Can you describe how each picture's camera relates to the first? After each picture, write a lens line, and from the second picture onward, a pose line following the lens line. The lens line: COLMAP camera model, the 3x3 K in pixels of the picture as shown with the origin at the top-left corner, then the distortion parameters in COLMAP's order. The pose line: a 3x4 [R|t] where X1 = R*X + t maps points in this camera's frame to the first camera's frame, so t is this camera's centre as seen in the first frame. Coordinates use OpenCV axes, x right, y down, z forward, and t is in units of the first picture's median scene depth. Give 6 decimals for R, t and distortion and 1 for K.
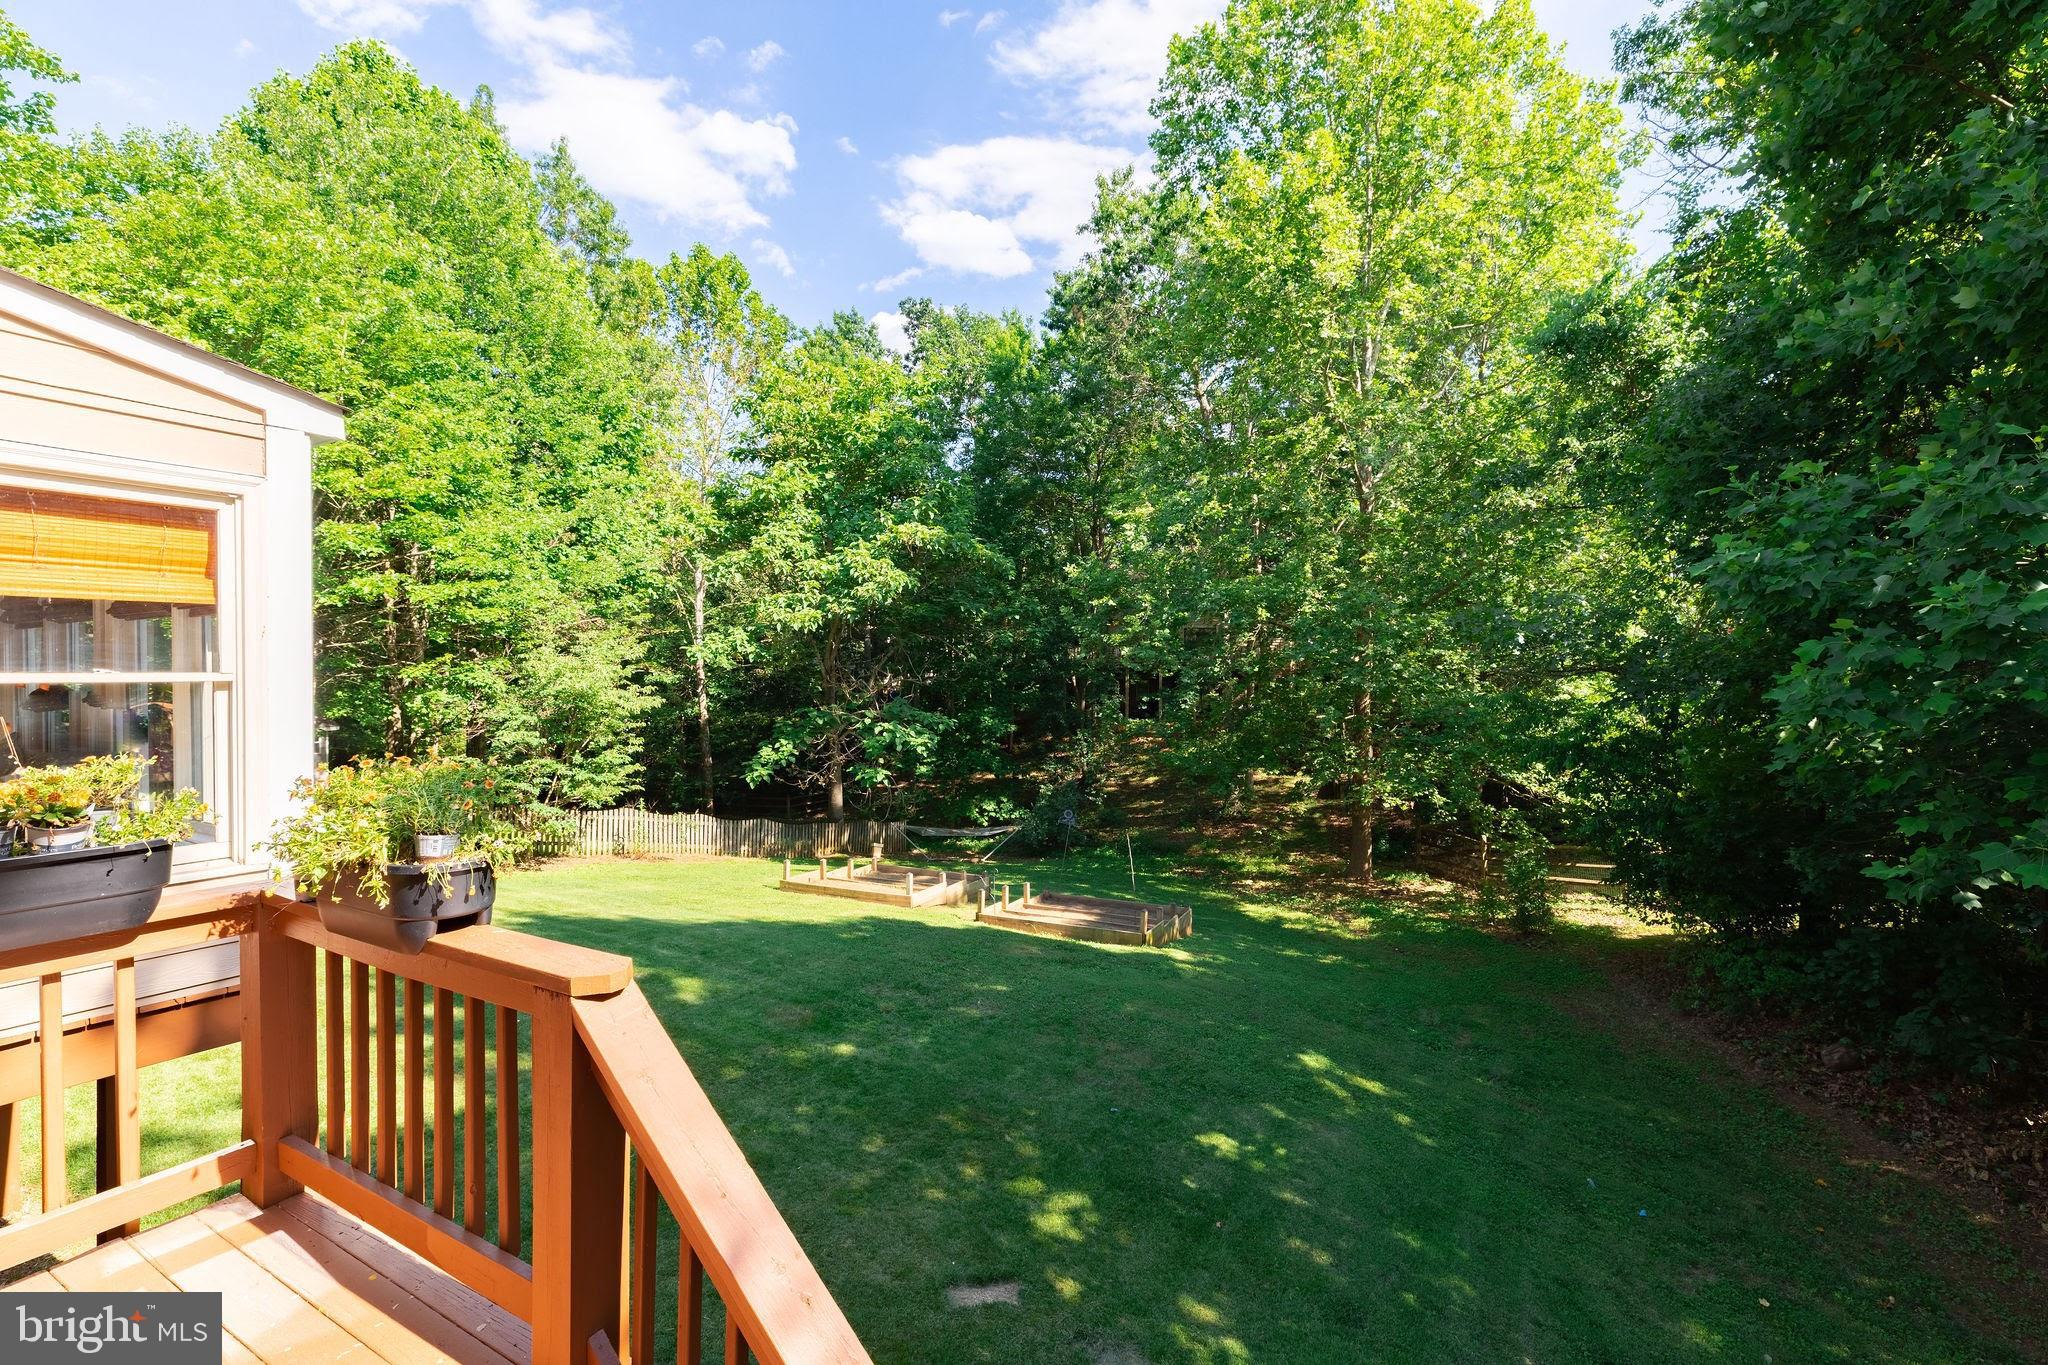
lens RADIAL K [[946.7, 0, 1023.9], [0, 946.7, 662.7], [0, 0, 1]] dist [0.001619, 0.000504]
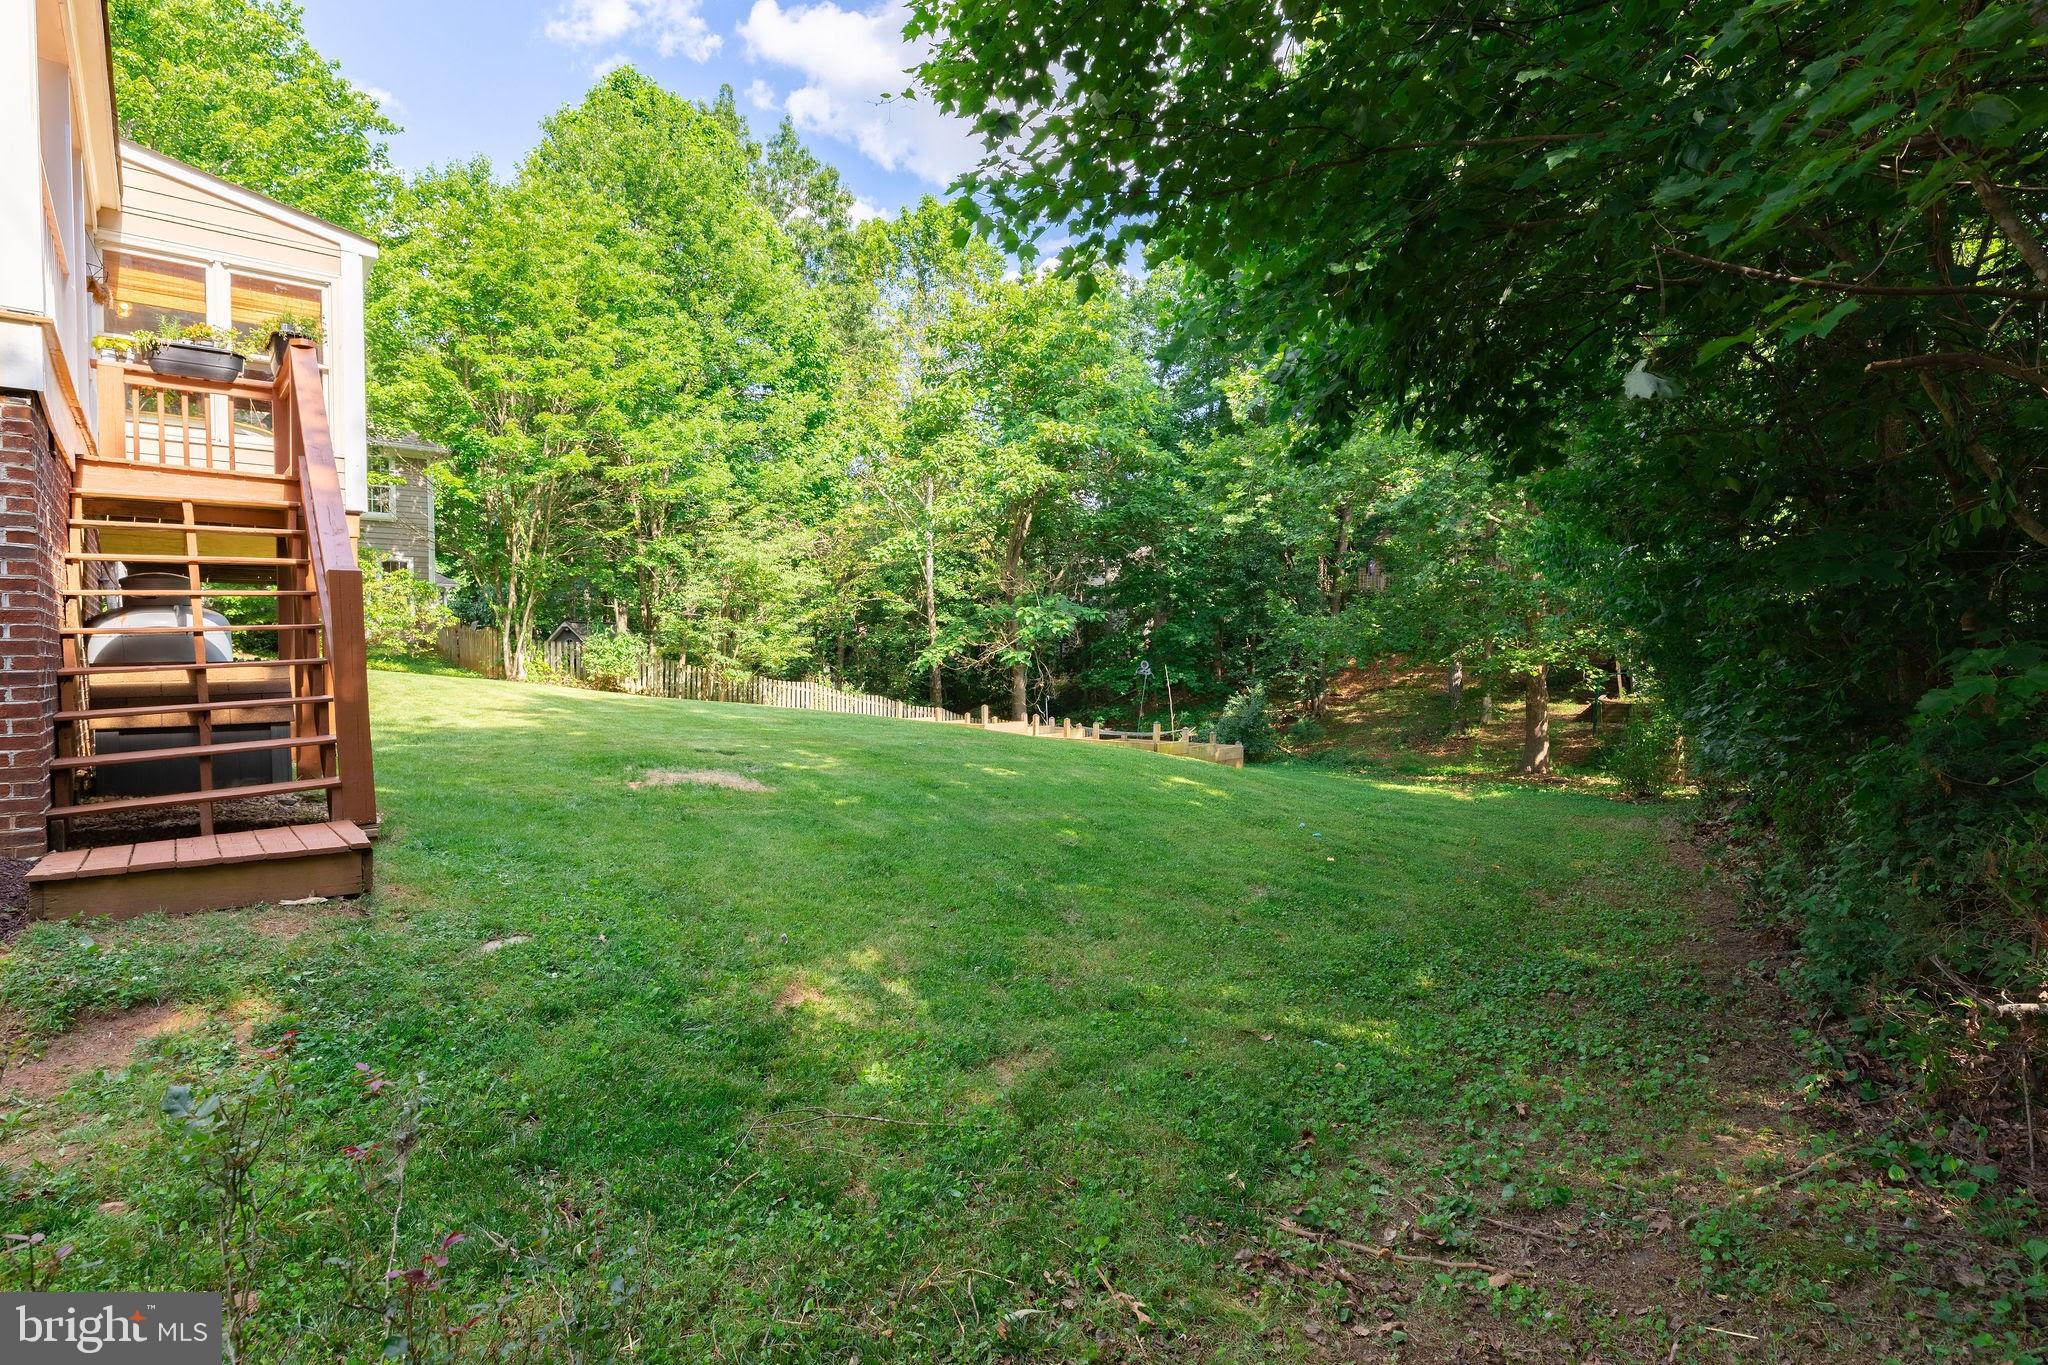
lens RADIAL K [[1081.4, 0, 1024.0], [0, 1081.4, 682.5], [0, 0, 1]] dist [0.000182, -0.000248]
pose [[0.933118, -0.002416, -0.359561, 0.318812], [0.006533, 0.999926, 0.010235, 0.149182], [0.359510, -0.011900, 0.933065, -0.155054]]
